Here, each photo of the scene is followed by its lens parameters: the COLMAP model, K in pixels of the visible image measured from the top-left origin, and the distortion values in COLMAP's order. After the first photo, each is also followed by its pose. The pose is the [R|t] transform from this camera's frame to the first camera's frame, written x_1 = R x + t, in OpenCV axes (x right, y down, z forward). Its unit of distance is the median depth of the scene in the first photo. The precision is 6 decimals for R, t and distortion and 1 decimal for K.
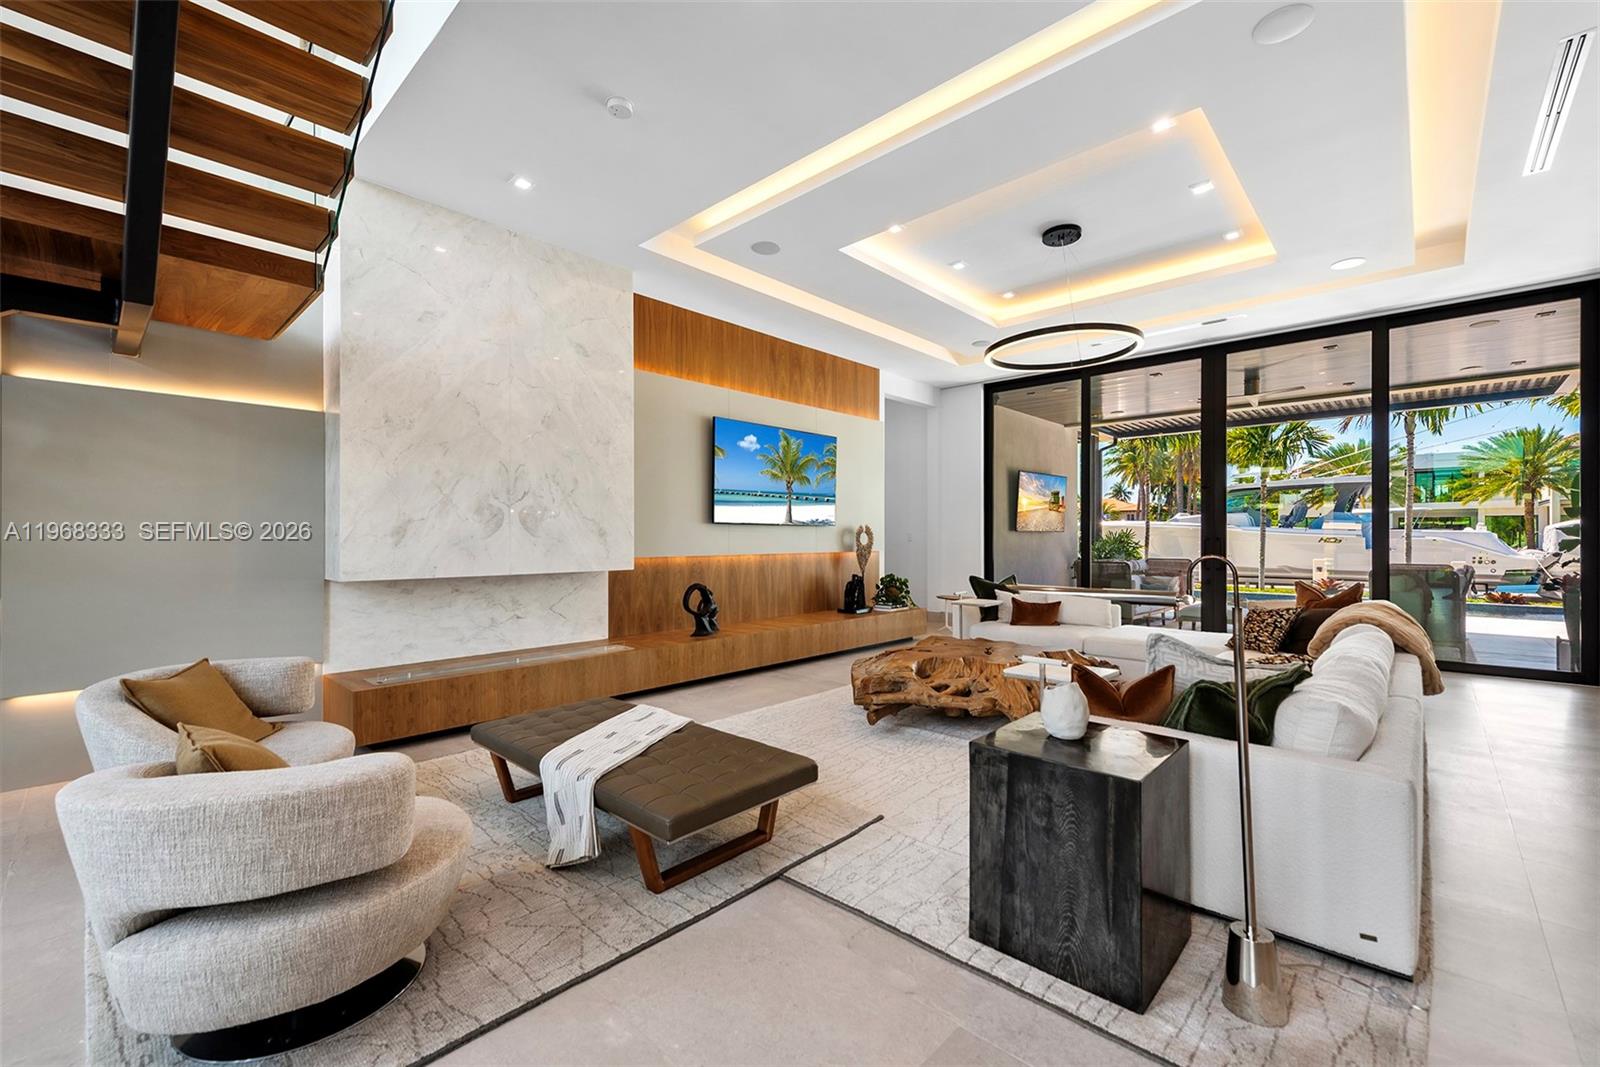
lens RADIAL K [[689.0, 0, 773.1], [0, 689.0, 534.1], [0, 0, 1]] dist [0.003756, -0.000609]
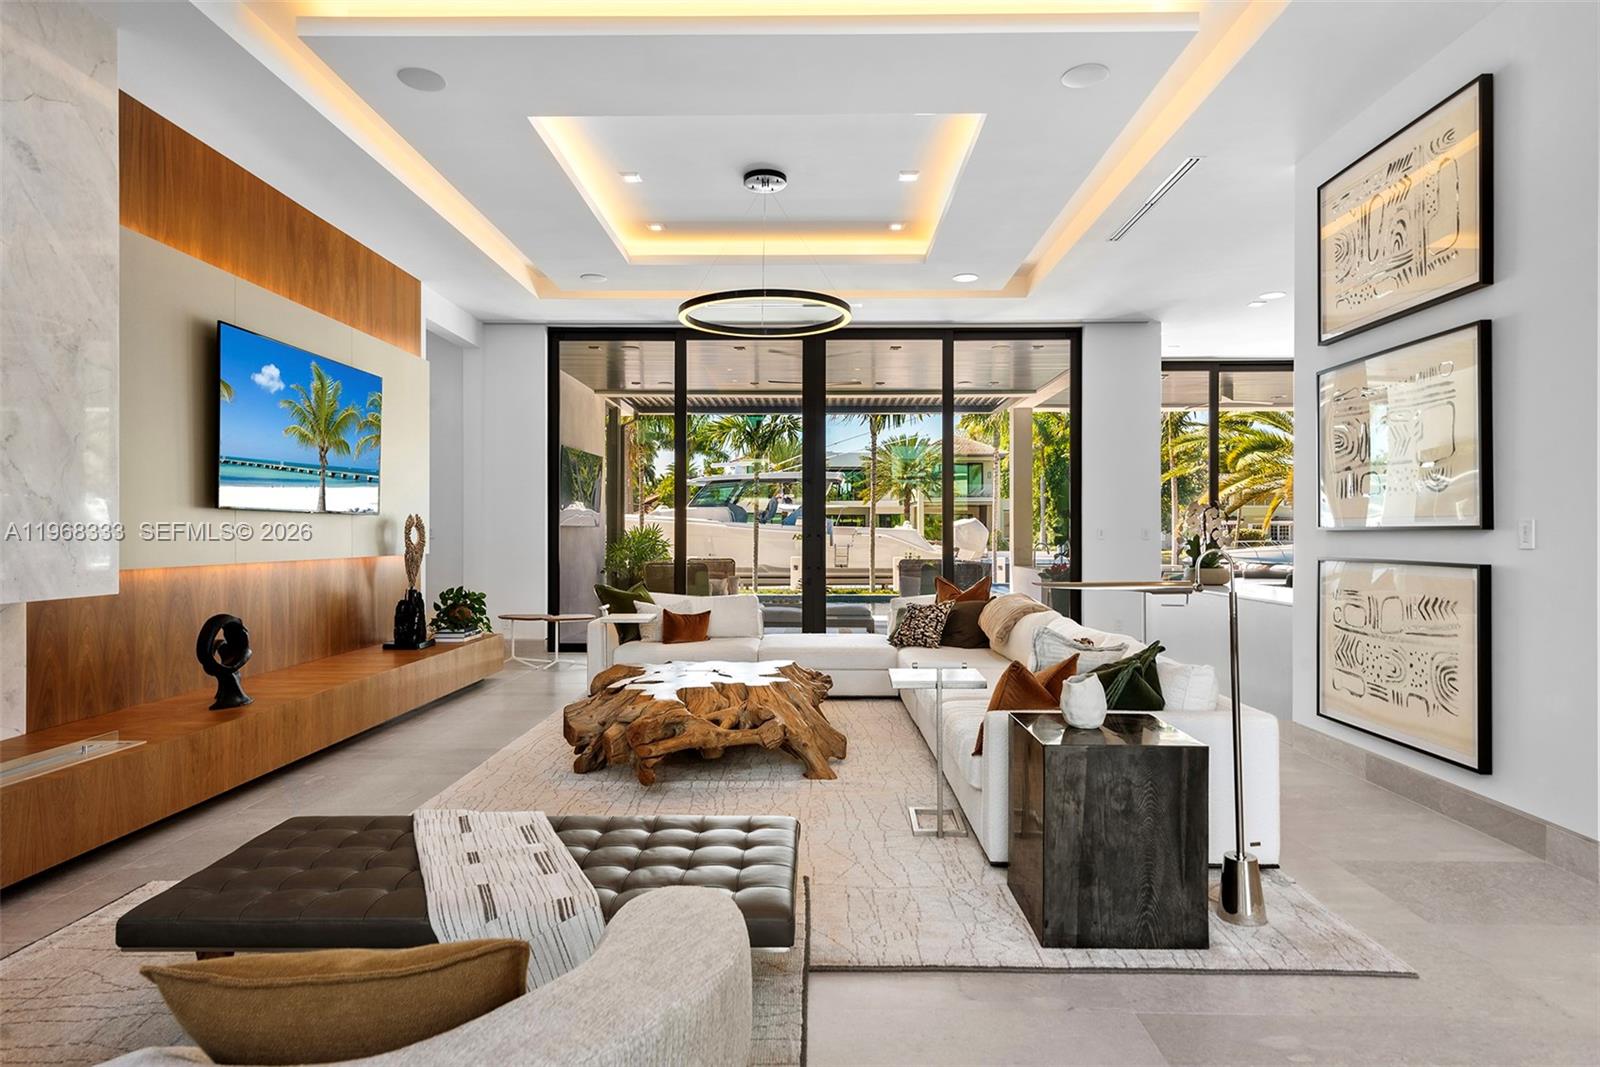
lens RADIAL K [[940.5, 0, 802.3], [0, 940.5, 528.7], [0, 0, 1]] dist [-0.014518, 0.000341]
pose [[0.735849, -0.000662, 0.677145, -0.305647], [0.002816, 0.999994, -0.002082, 0.000525], [-0.677140, 0.003439, 0.735846, 0.095203]]
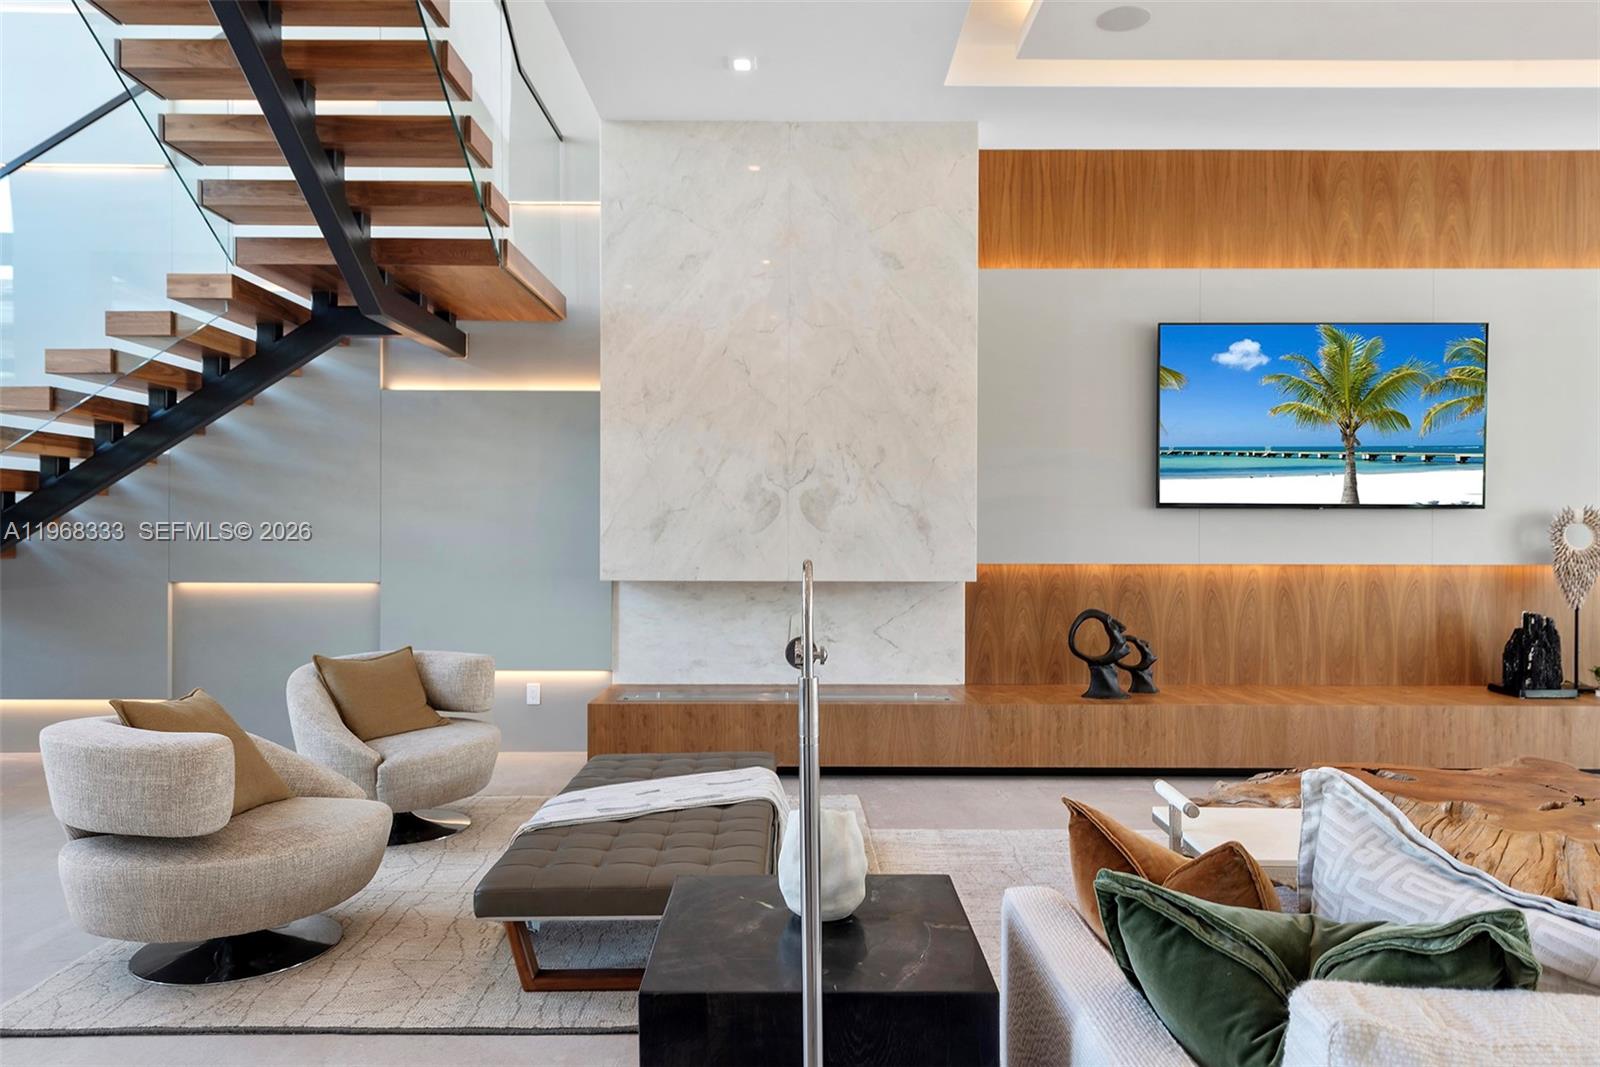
lens RADIAL K [[1063.4, 0, 786.6], [0, 1063.4, 533.9], [0, 0, 1]] dist [0.016455, -0.014690]
pose [[0.672169, 0.001507, -0.740396, 0.432926], [0.000529, 0.999997, 0.002517, 0.004145], [0.740397, -0.002084, 0.672166, 0.199229]]
